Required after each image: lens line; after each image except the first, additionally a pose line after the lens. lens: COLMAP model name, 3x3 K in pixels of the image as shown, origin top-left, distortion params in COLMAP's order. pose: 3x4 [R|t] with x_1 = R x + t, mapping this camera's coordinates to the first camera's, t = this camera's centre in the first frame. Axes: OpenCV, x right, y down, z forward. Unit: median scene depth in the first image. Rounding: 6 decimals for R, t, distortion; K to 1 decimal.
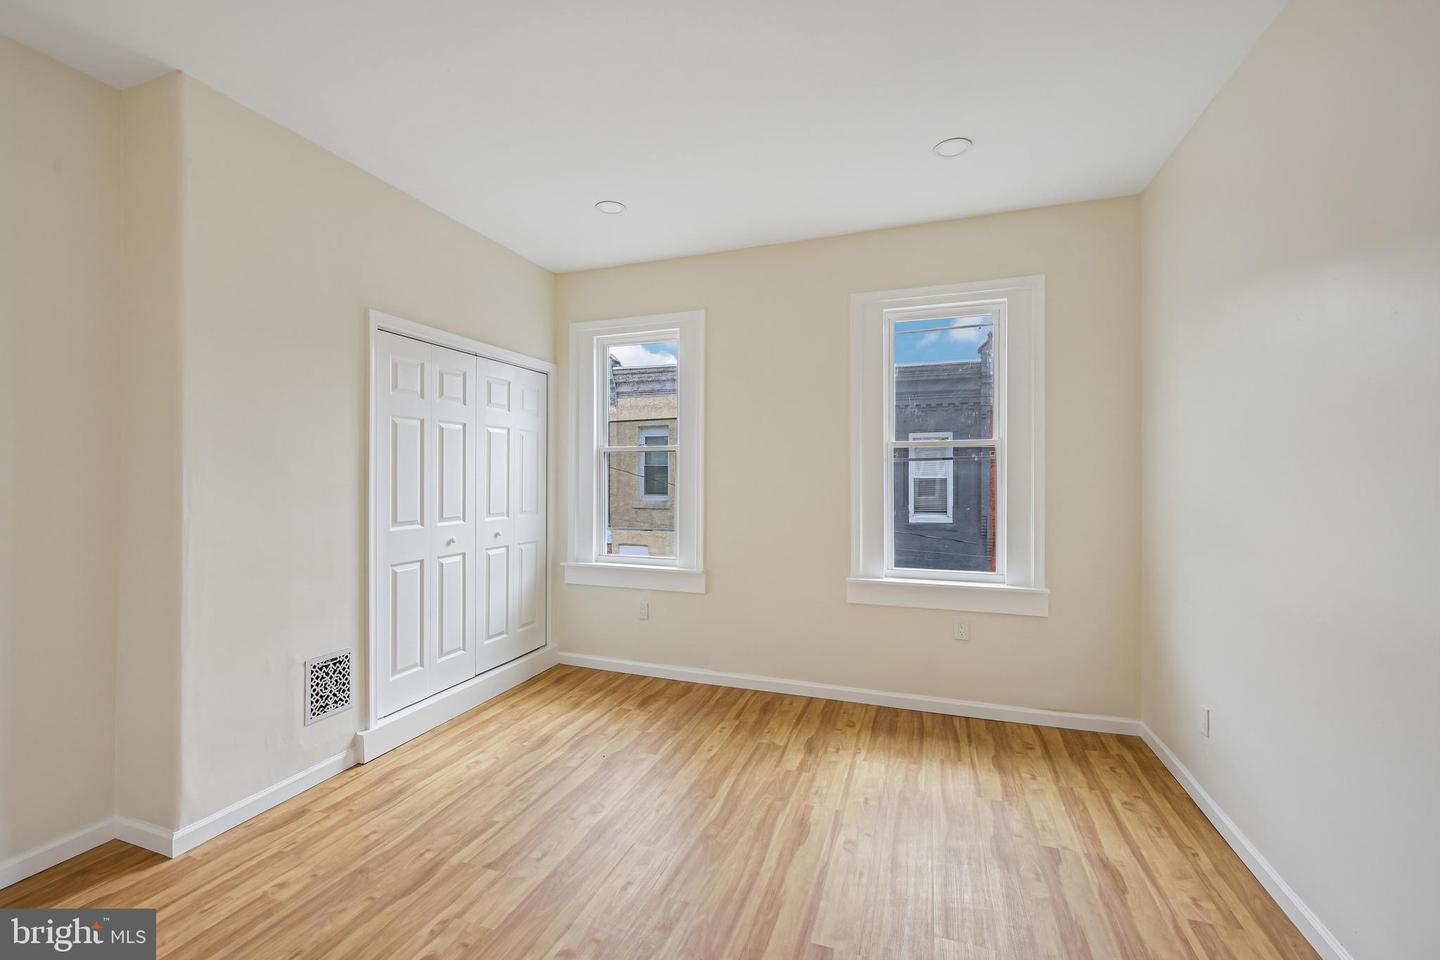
lens RADIAL K [[593.3, 0, 727.9], [0, 593.3, 475.0], [0, 0, 1]] dist [0.001771, 0.000014]
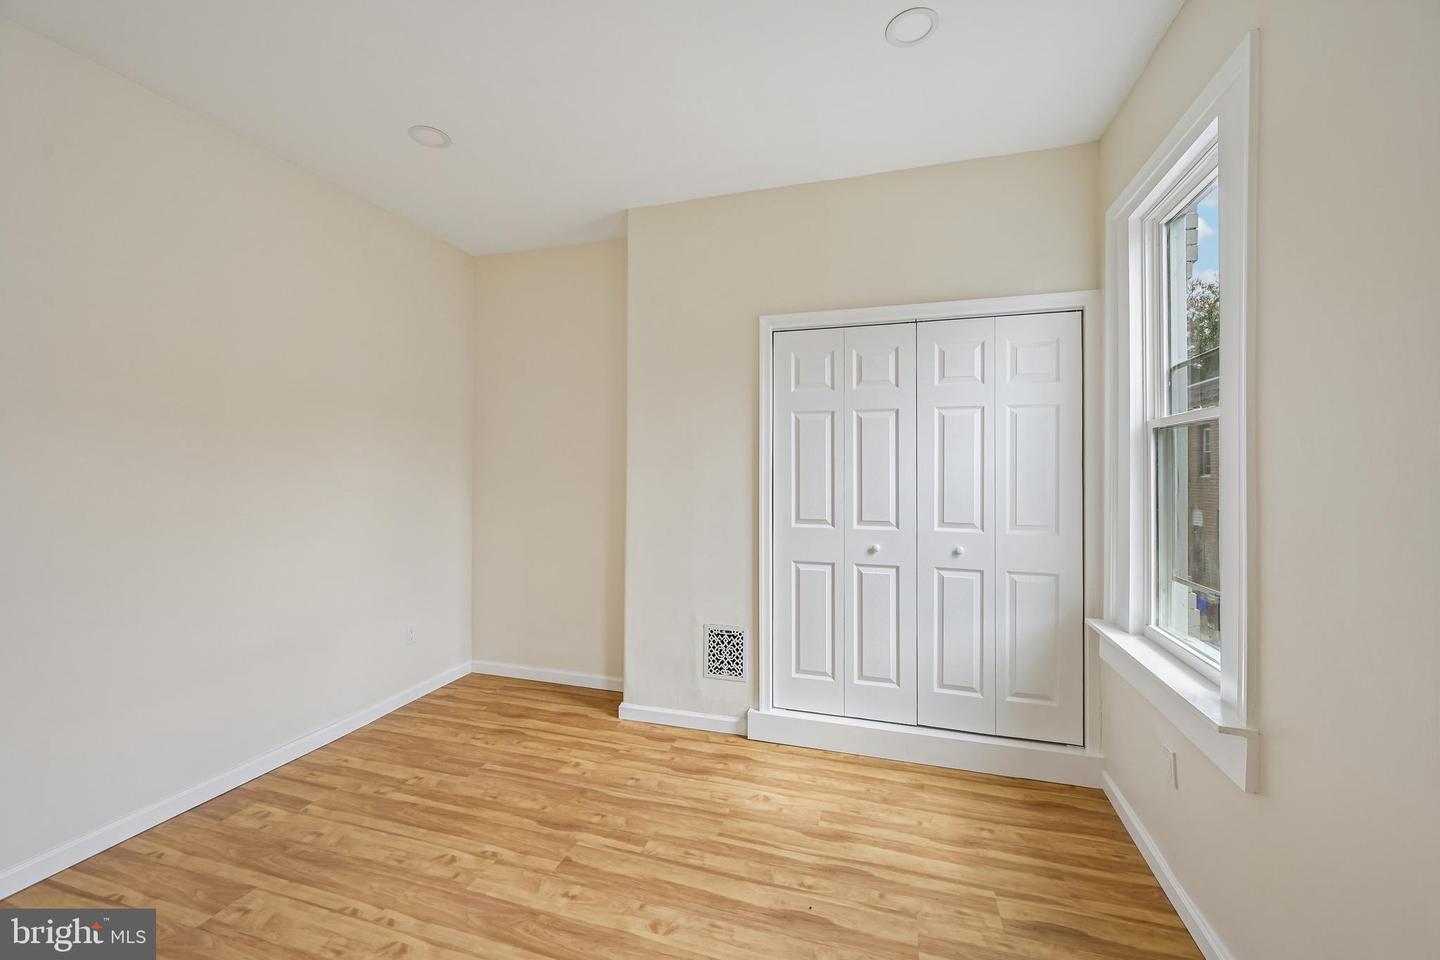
lens RADIAL K [[572.0, 0, 718.5], [0, 572.0, 468.4], [0, 0, 1]] dist [0.001039, 0.000007]
pose [[0.027033, -0.006831, -0.999611, 0.425202], [-0.003092, 0.999971, -0.006918, 0.001394], [0.999630, 0.003278, 0.027011, 0.907876]]
